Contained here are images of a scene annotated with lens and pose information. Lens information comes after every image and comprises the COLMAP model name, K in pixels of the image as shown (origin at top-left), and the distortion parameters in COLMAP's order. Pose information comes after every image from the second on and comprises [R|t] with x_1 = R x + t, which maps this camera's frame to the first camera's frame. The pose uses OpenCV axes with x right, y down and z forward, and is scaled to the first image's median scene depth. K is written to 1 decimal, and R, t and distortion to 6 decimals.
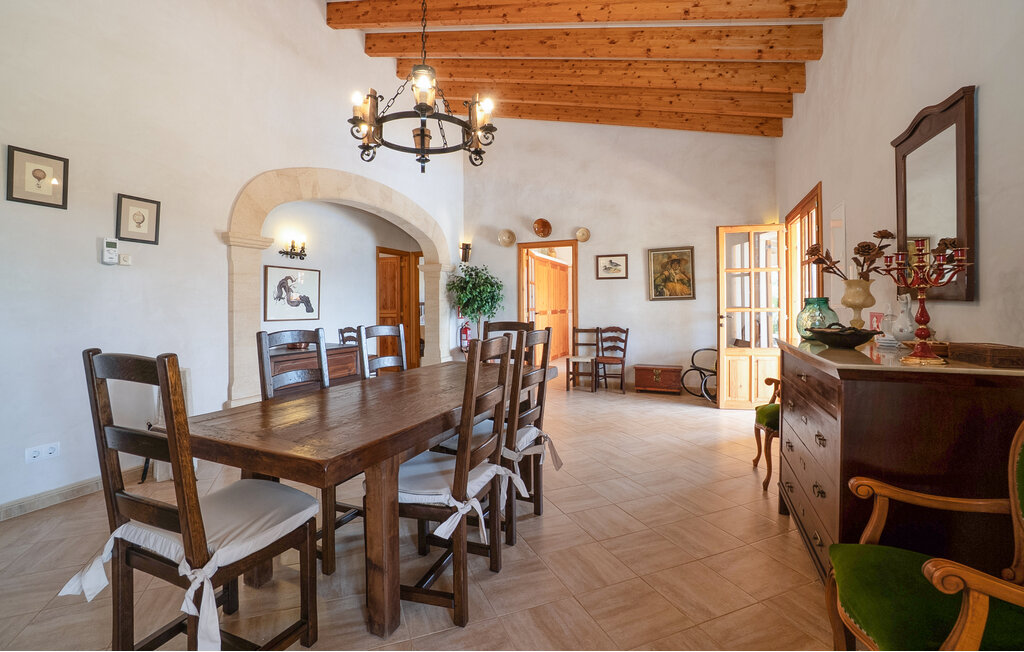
lens RADIAL K [[448.1, 0, 516.6], [0, 448.1, 301.1], [0, 0, 1]] dist [0.000019, 0.000436]
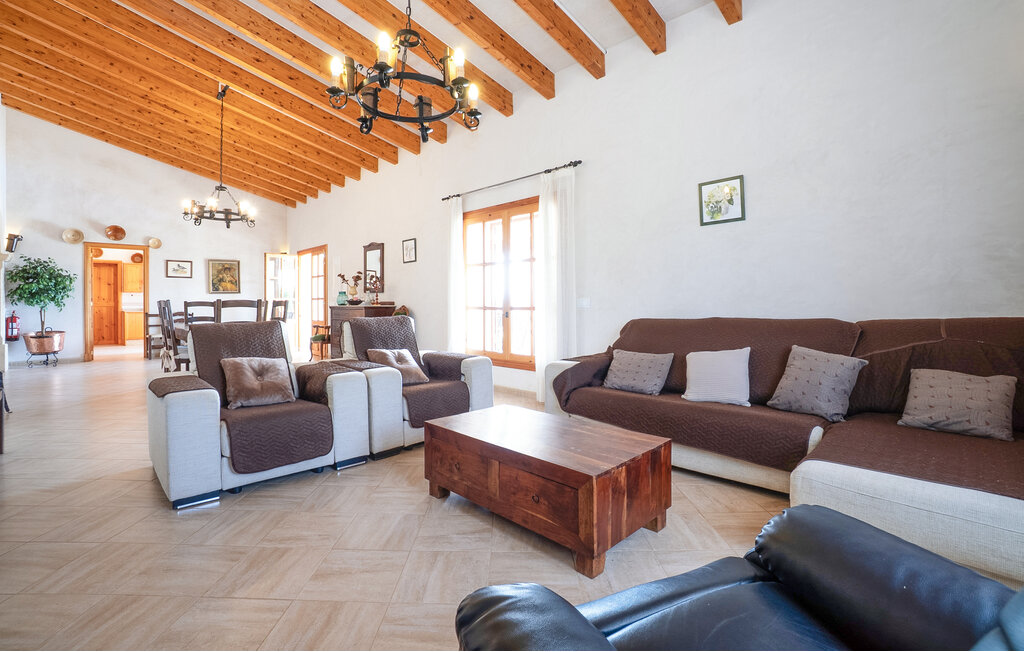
lens RADIAL K [[448.1, 0, 516.6], [0, 448.1, 301.1], [0, 0, 1]] dist [0.000019, 0.000436]
pose [[0.376473, 0.010247, 0.926371, -0.730056], [-0.003945, 0.999947, -0.009458, 0.034559], [-0.926419, -0.000094, 0.376494, -0.530238]]
